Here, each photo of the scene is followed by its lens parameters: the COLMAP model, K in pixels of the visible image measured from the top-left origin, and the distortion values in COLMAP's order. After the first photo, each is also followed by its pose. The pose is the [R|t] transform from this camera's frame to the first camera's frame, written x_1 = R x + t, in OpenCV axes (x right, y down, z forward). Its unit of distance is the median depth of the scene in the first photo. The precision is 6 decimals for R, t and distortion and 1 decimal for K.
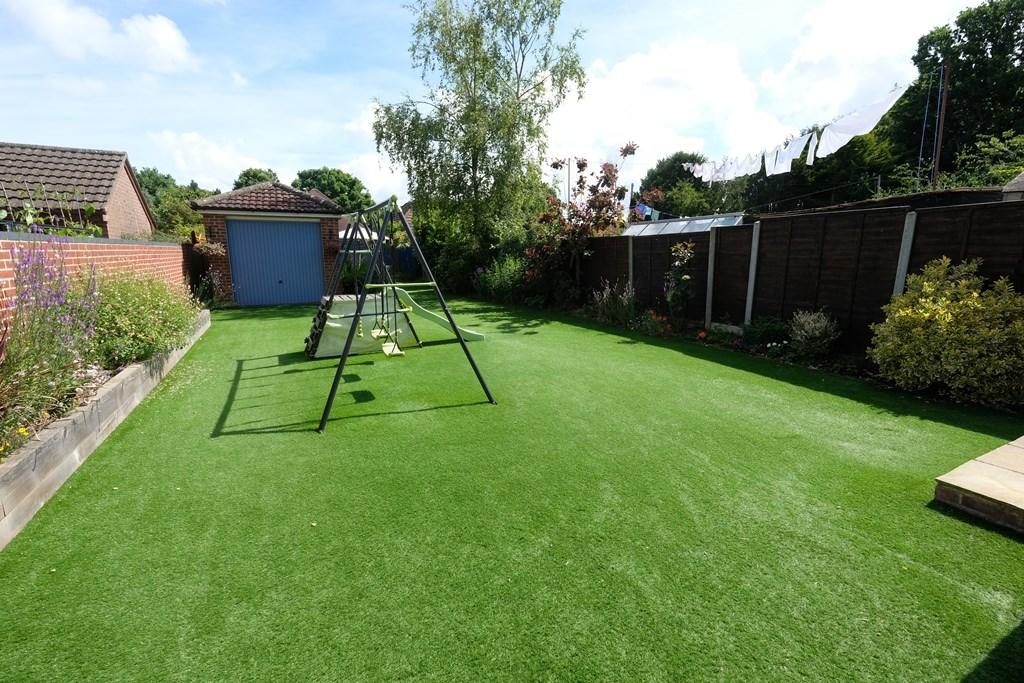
lens RADIAL K [[446.1, 0, 511.8], [0, 446.1, 317.6], [0, 0, 1]] dist [0.002215, 0.000044]
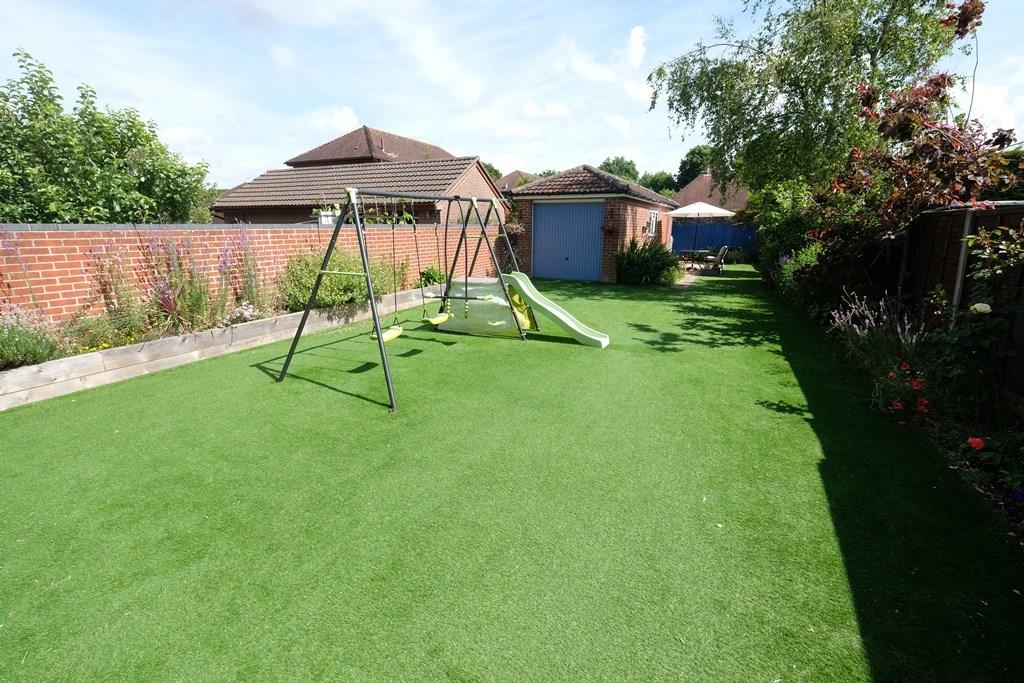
lens RADIAL K [[446.1, 0, 511.8], [0, 446.1, 317.6], [0, 0, 1]] dist [0.002215, 0.000044]
pose [[0.596437, 0.166167, -0.785272, 0.297596], [-0.125207, 0.985621, 0.113464, -0.047633], [0.792834, 0.030647, 0.608666, 0.245027]]
